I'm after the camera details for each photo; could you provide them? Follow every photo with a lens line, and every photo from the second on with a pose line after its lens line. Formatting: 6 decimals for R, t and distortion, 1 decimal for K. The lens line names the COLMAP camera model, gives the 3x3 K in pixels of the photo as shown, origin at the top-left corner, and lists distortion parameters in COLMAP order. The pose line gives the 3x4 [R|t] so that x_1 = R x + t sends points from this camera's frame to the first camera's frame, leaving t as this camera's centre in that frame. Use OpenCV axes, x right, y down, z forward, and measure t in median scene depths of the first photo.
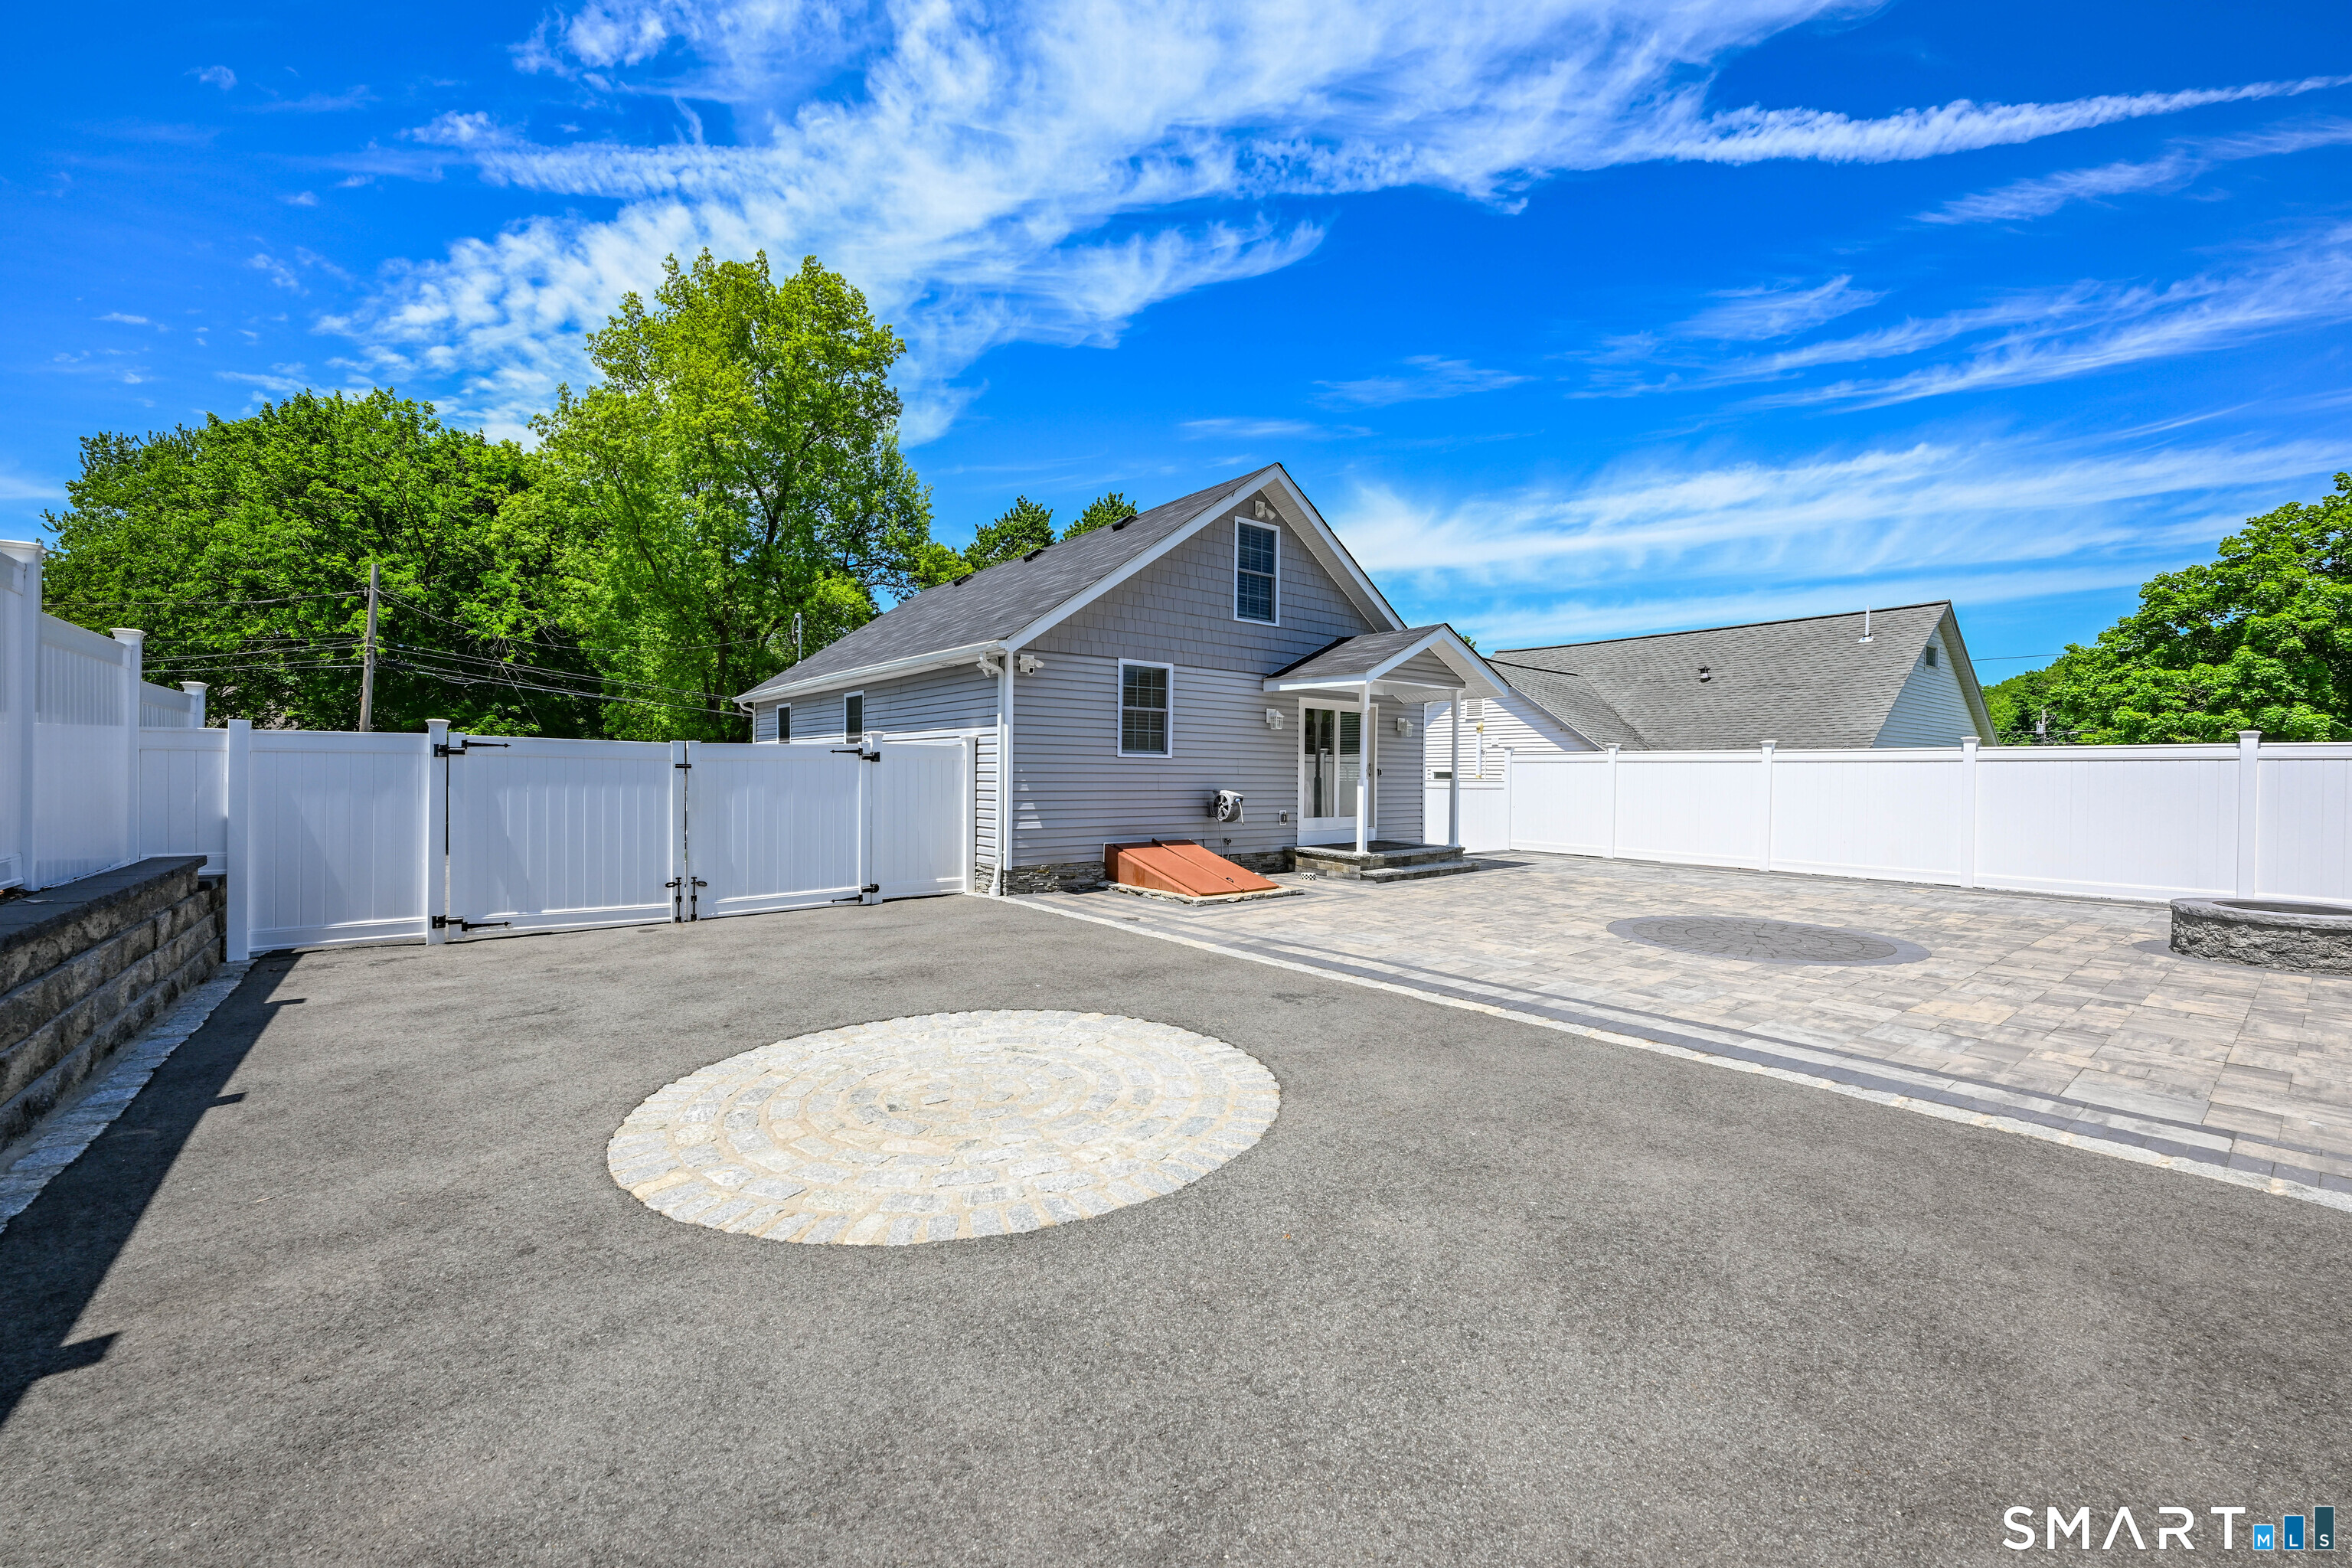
lens RADIAL K [[925.6, 0, 1167.4], [0, 925.6, 778.4], [0, 0, 1]] dist [-0.001813, -0.000259]
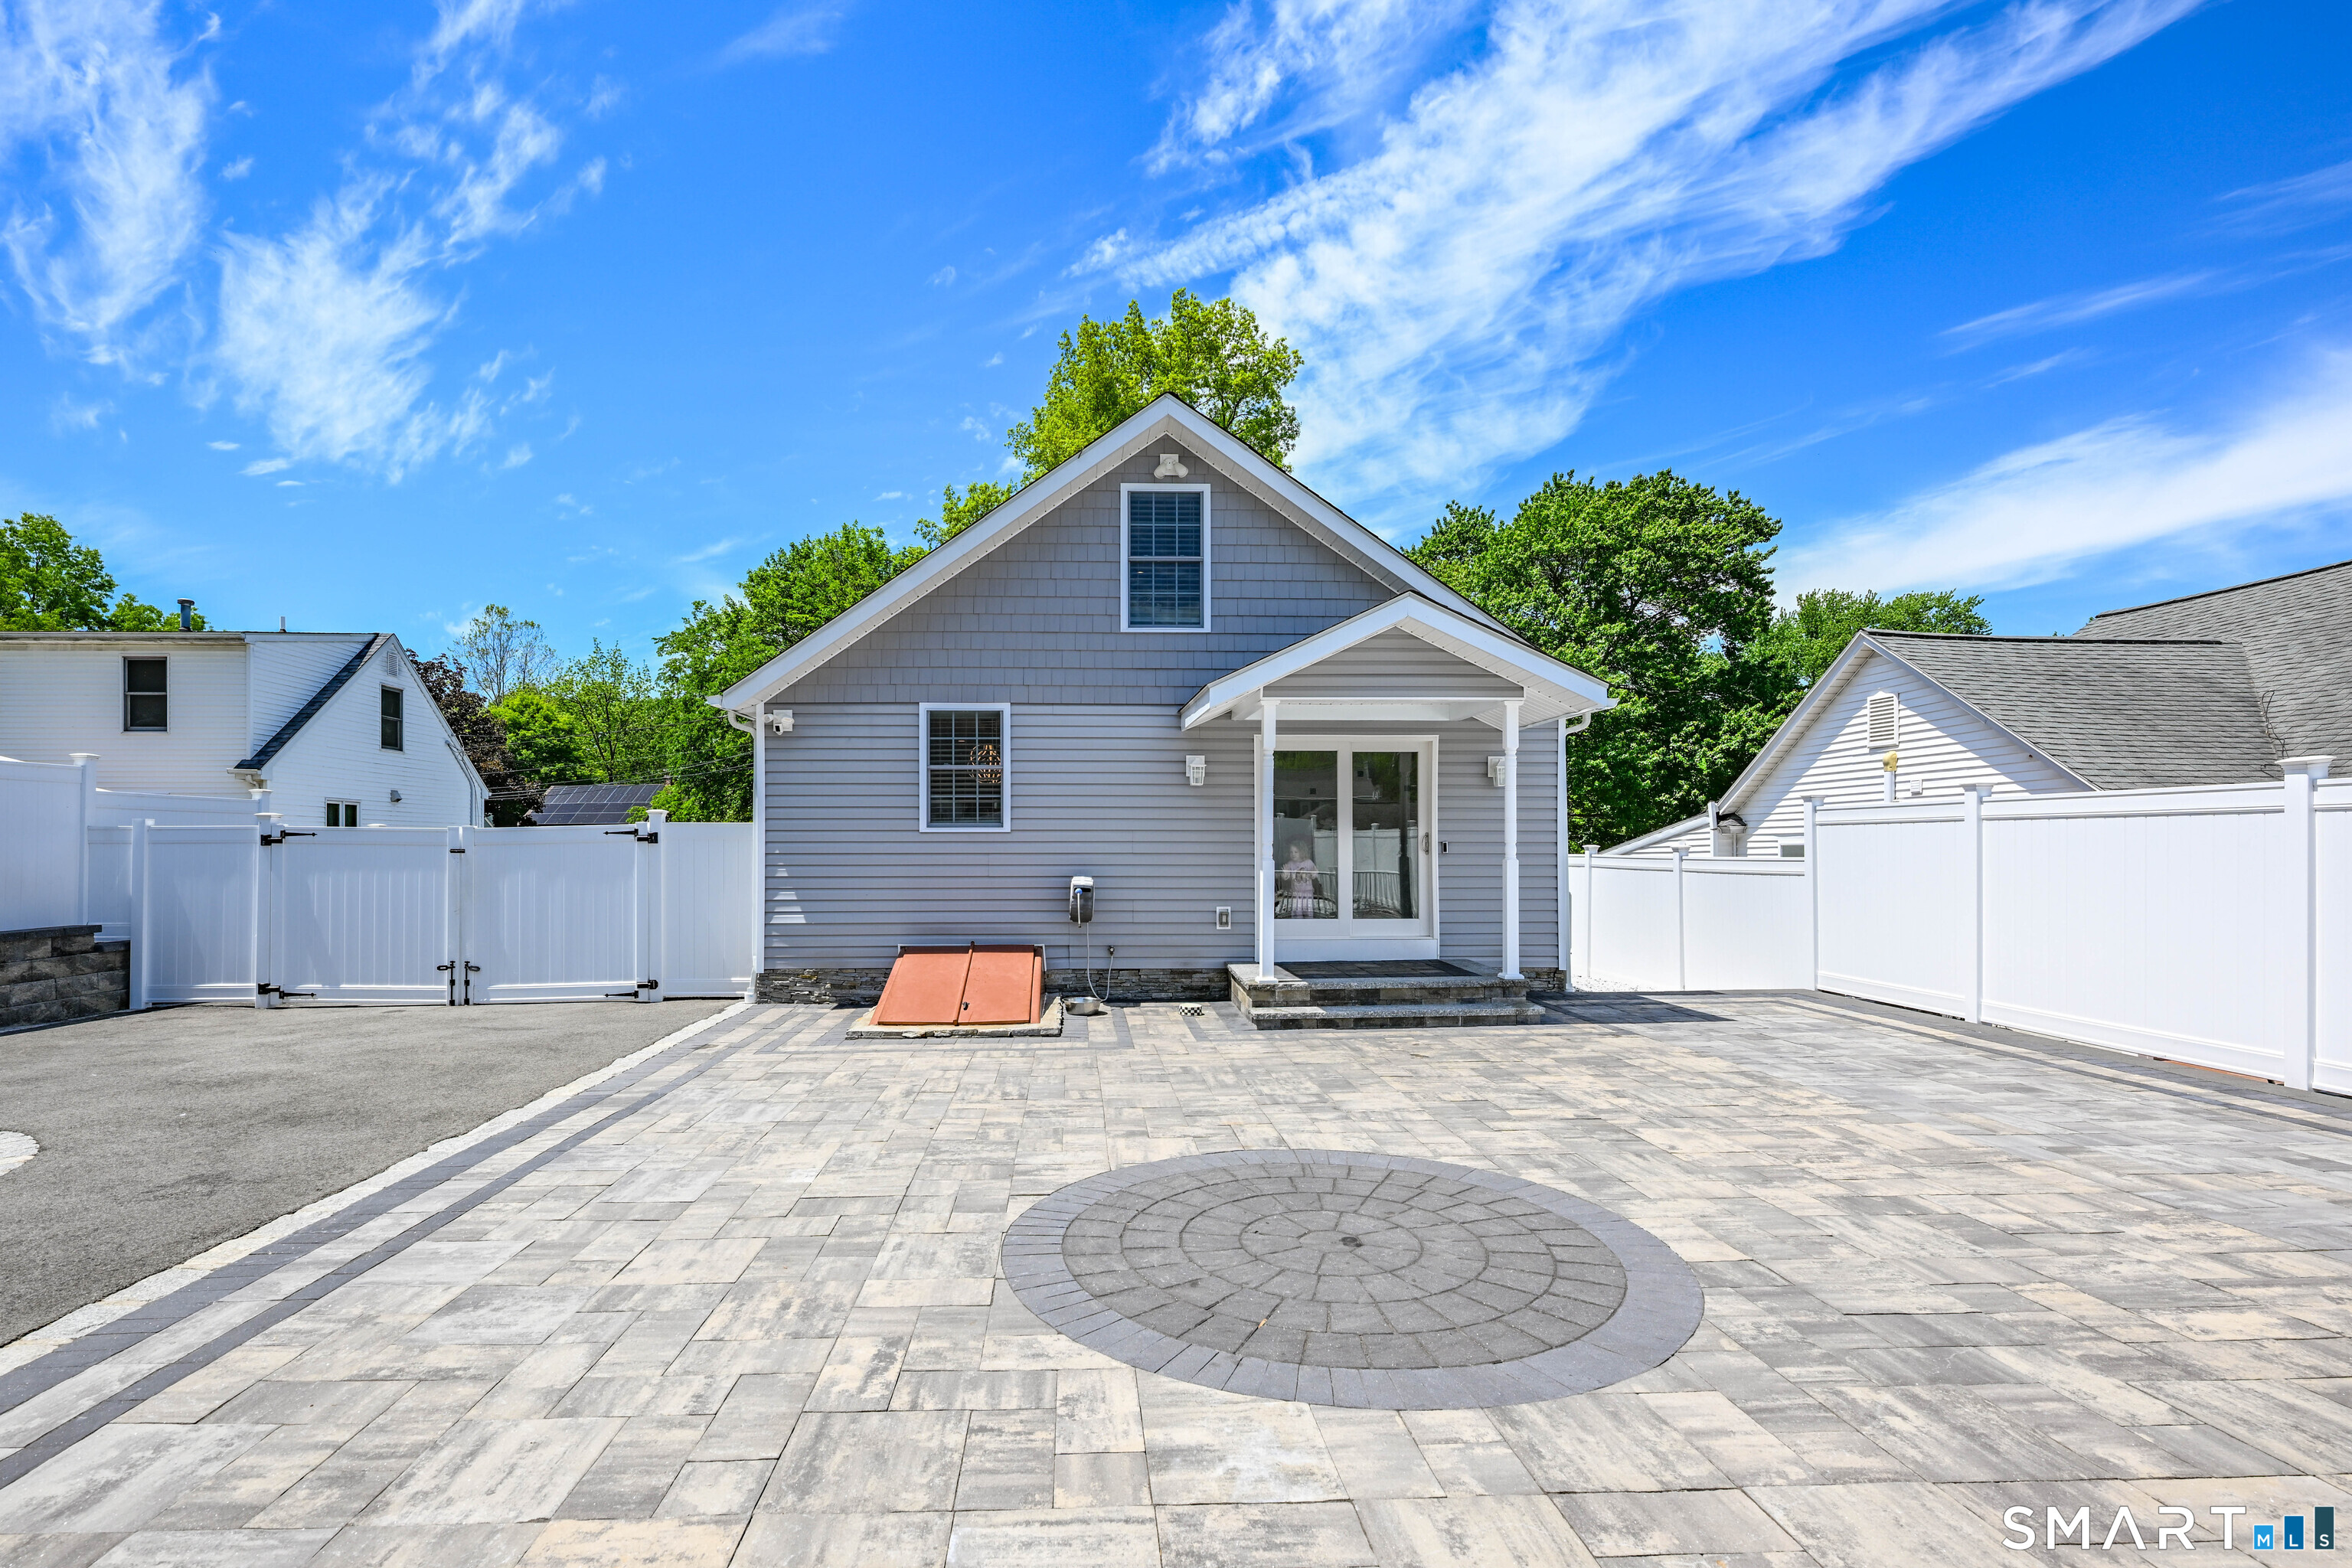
lens RADIAL K [[1095.1, 0, 1116.6], [0, 1095.1, 847.2], [0, 0, 1]] dist [0.003833, -0.000438]
pose [[0.804584, -0.012193, -0.593714, 0.600182], [0.005432, 0.999898, -0.013173, 0.001759], [0.593815, 0.007374, 0.804568, 0.362584]]
